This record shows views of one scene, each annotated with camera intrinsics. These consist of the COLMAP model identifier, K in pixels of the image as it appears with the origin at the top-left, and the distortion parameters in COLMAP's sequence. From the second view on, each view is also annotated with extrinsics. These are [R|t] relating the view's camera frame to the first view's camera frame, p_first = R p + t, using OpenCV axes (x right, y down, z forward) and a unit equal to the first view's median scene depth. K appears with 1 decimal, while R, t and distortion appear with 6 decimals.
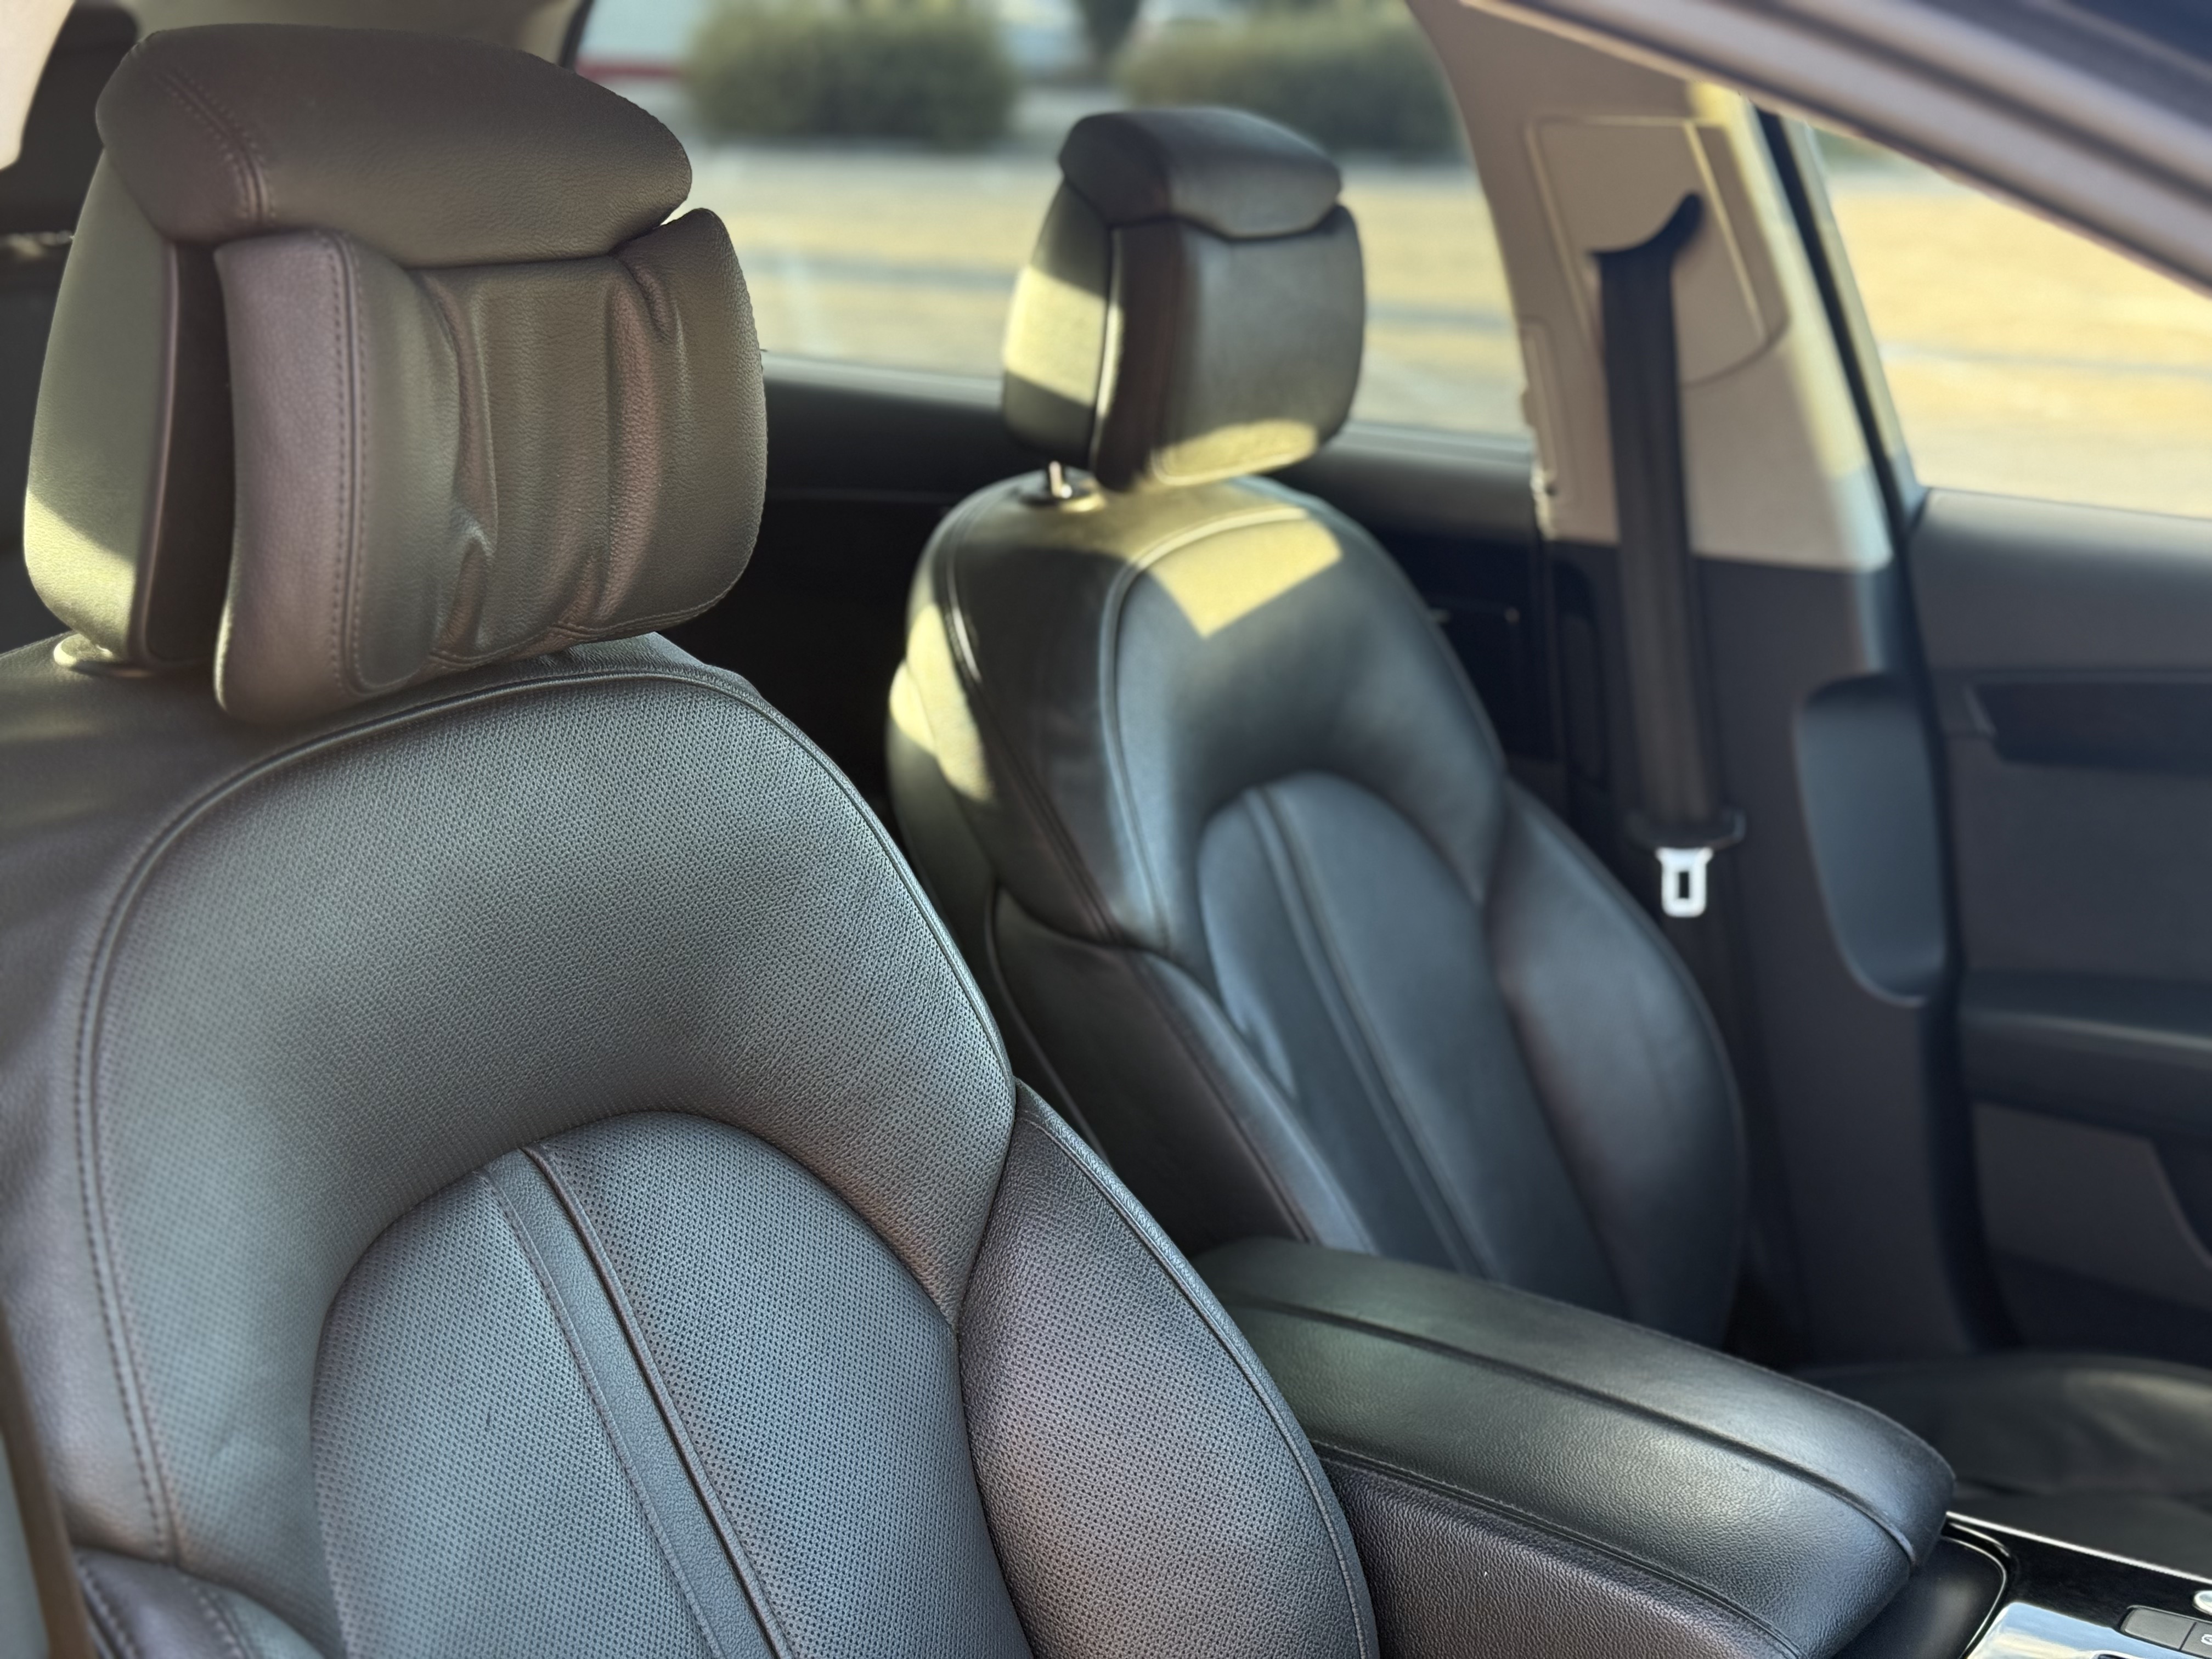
lens RADIAL K [[3150.4, 0, 1106.0], [0, 3150.4, 829.5], [0, 0, 1]] dist [0.035912, 0.050418]
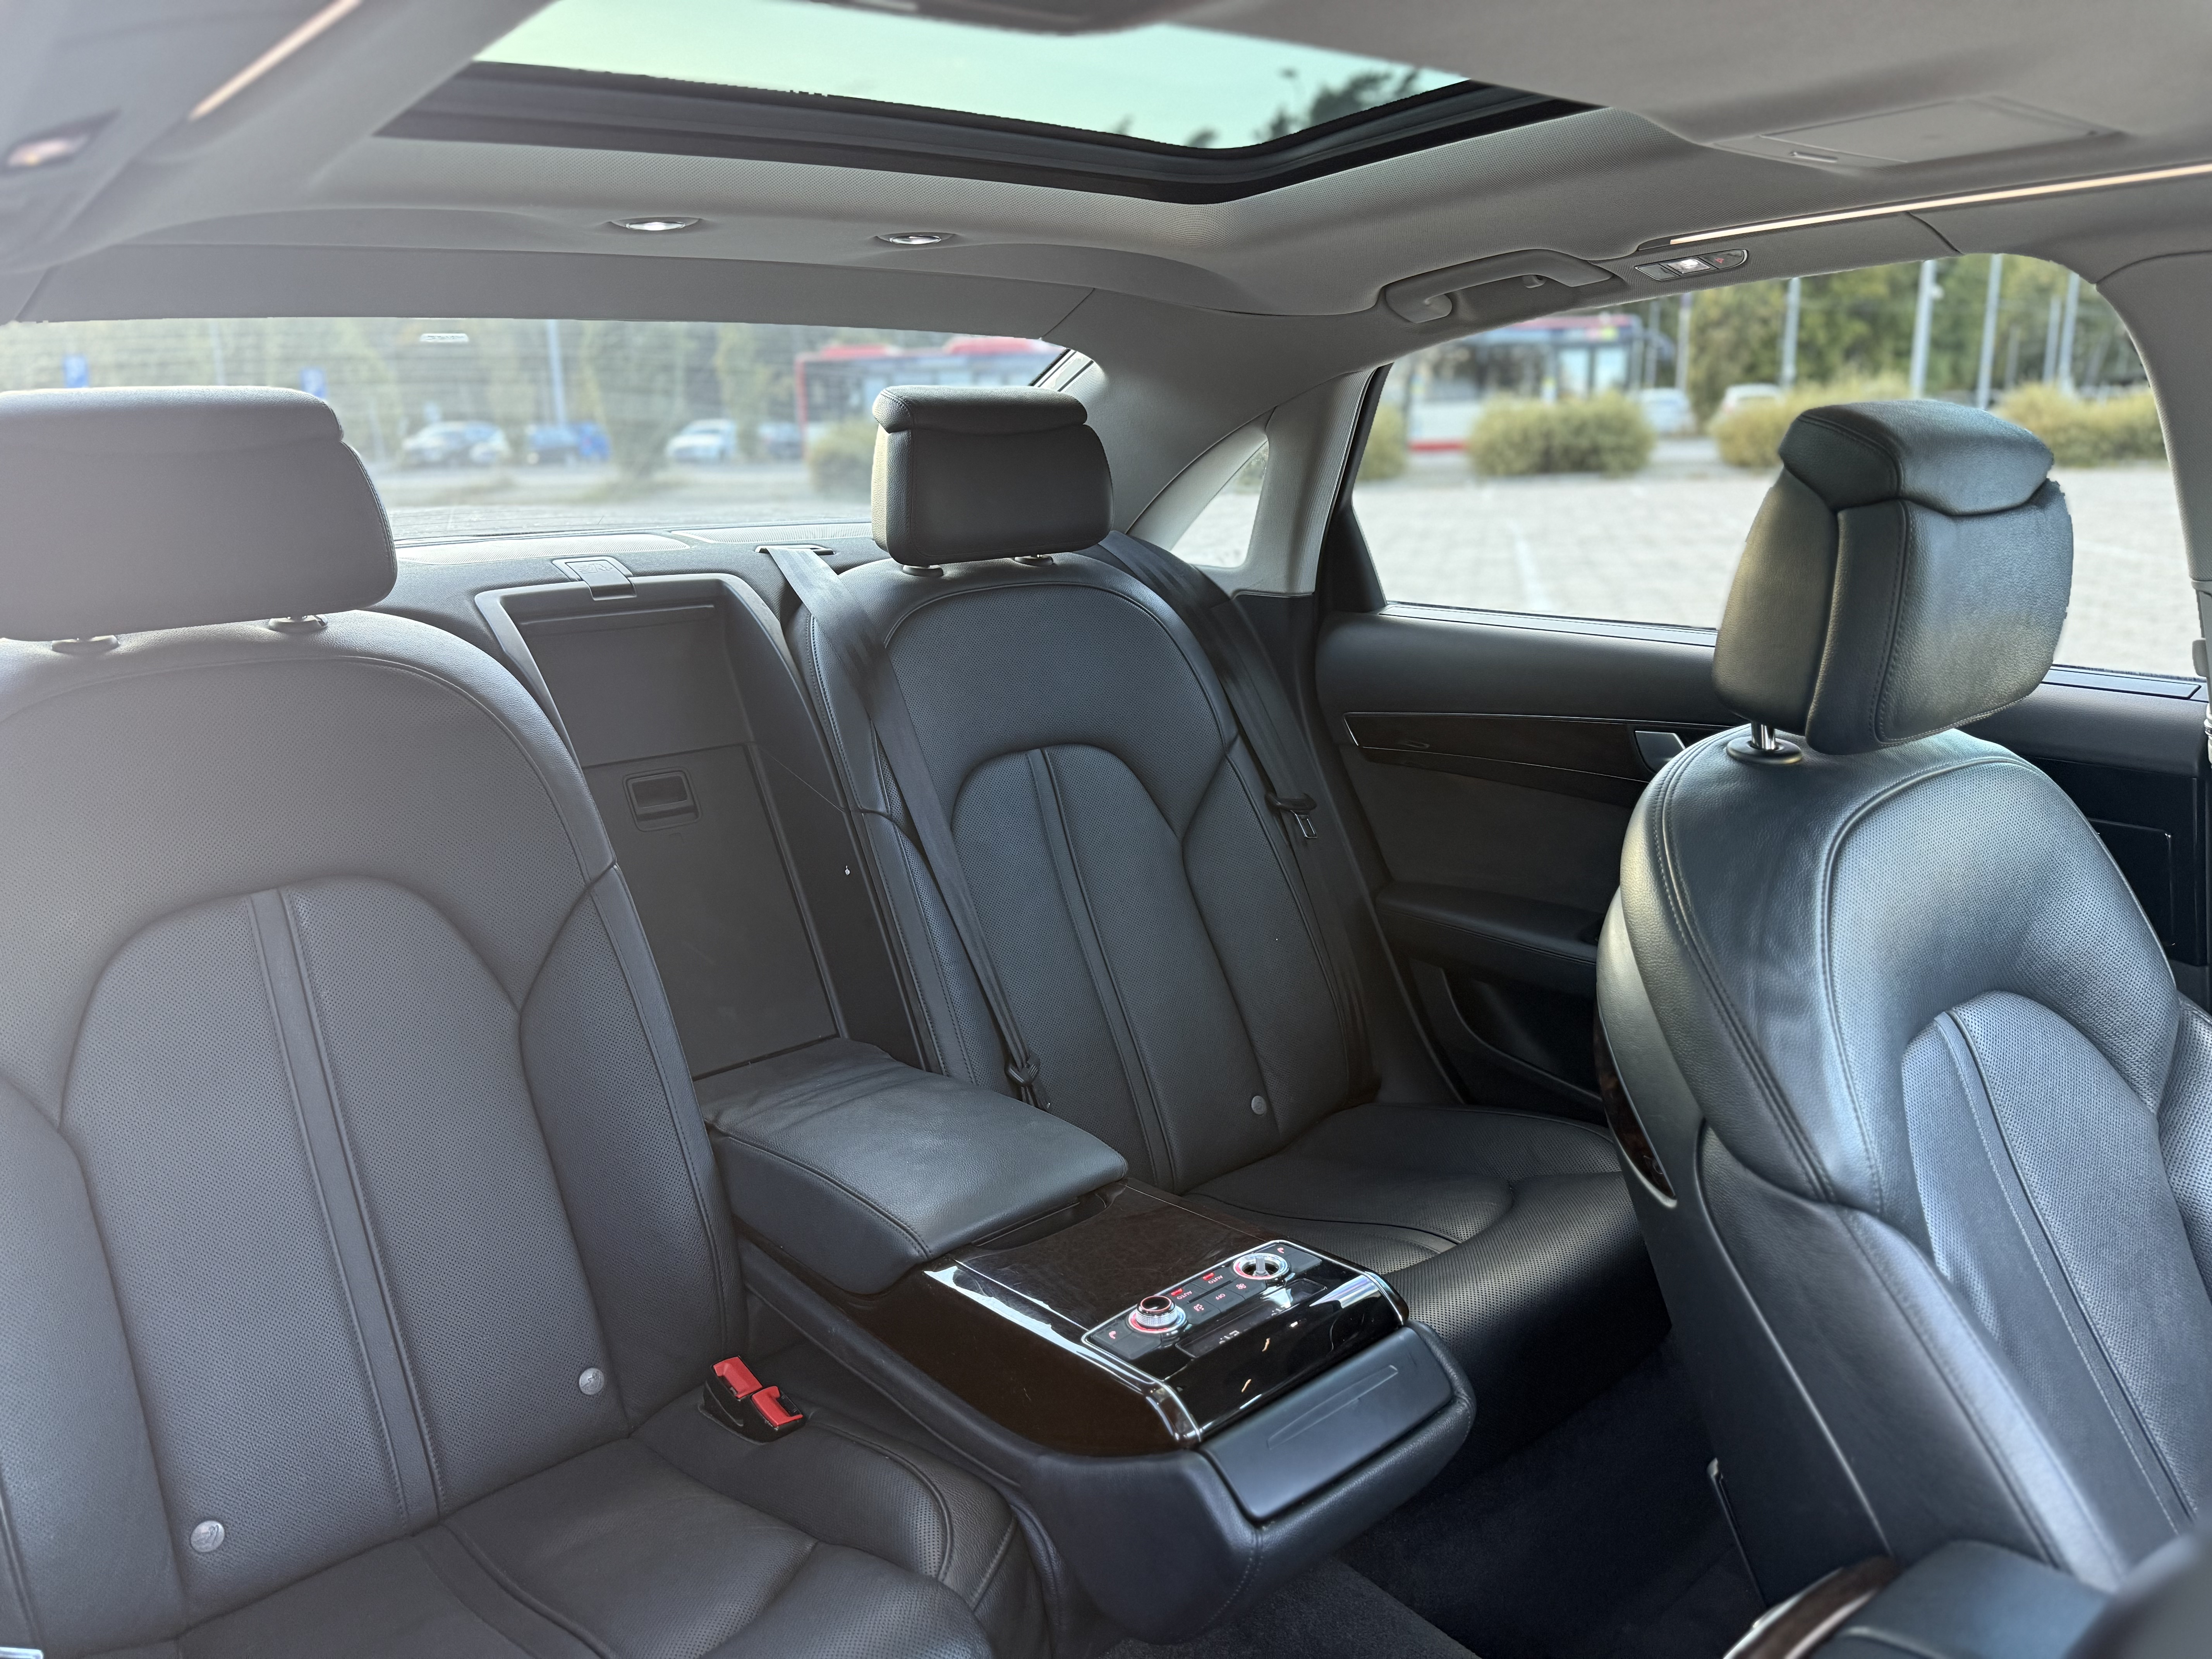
lens RADIAL K [[1318.5, 0, 1106.0], [0, 1318.5, 829.5], [0, 0, 1]] dist [-0.009083, -0.001860]
pose [[0.922022, 0.035128, -0.385540, -0.051119], [-0.022202, 0.999034, 0.037928, -0.092130], [0.386500, -0.026411, 0.921911, 0.480799]]
